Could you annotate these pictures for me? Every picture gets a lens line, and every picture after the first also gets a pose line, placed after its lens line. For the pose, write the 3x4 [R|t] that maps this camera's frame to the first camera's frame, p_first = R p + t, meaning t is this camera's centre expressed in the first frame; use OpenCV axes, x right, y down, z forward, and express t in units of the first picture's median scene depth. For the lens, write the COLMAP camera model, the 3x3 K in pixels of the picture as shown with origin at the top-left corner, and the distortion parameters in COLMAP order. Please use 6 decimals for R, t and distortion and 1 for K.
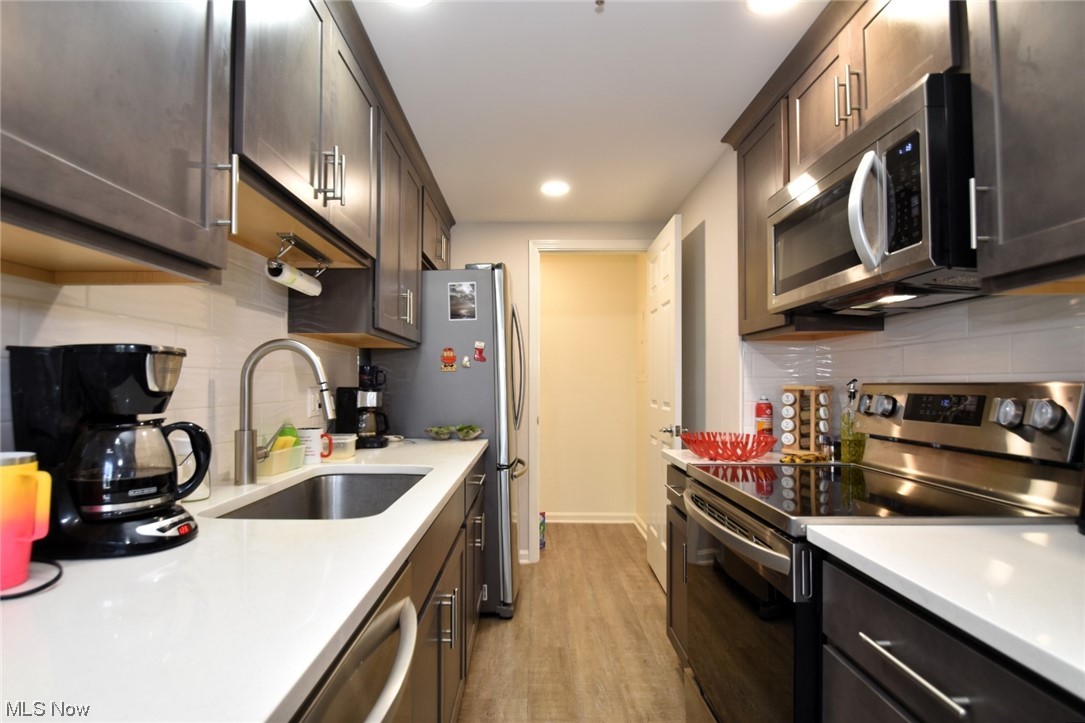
lens RADIAL K [[545.2, 0, 521.4], [0, 545.2, 377.6], [0, 0, 1]] dist [-0.008011, -0.003470]
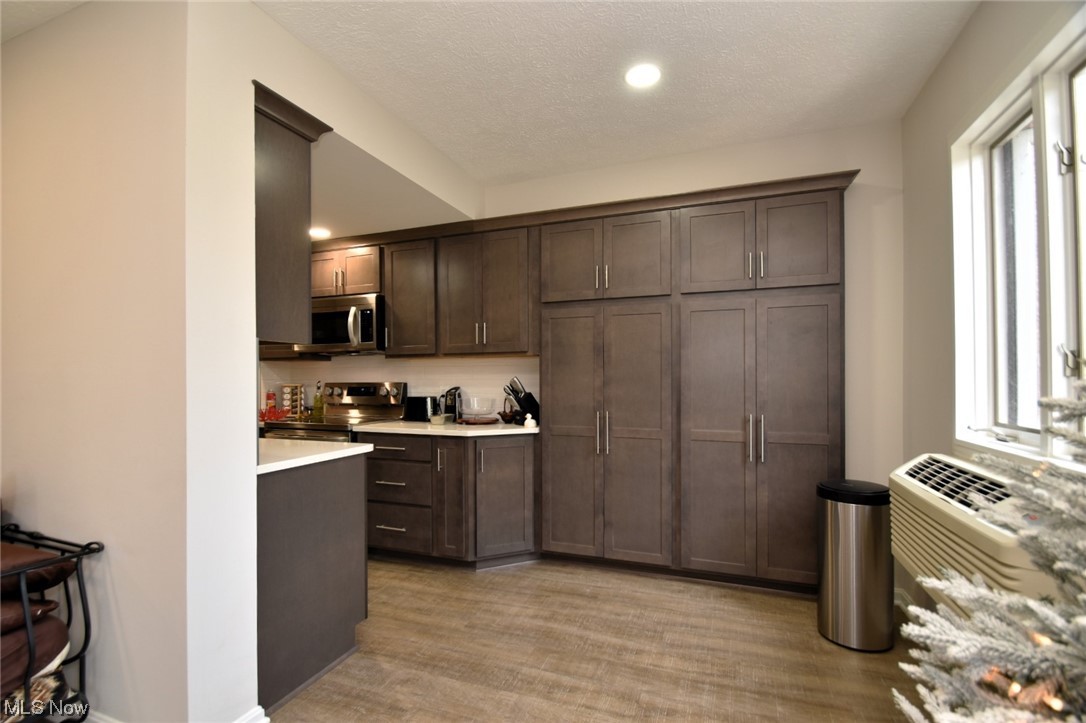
lens RADIAL K [[508.6, 0, 534.4], [0, 508.6, 378.2], [0, 0, 1]] dist [-0.001887, -0.011284]
pose [[0.339151, -0.001506, 0.940731, -1.070704], [-0.007342, 0.999964, 0.004248, -0.023775], [-0.940703, -0.008348, 0.339128, -0.580559]]
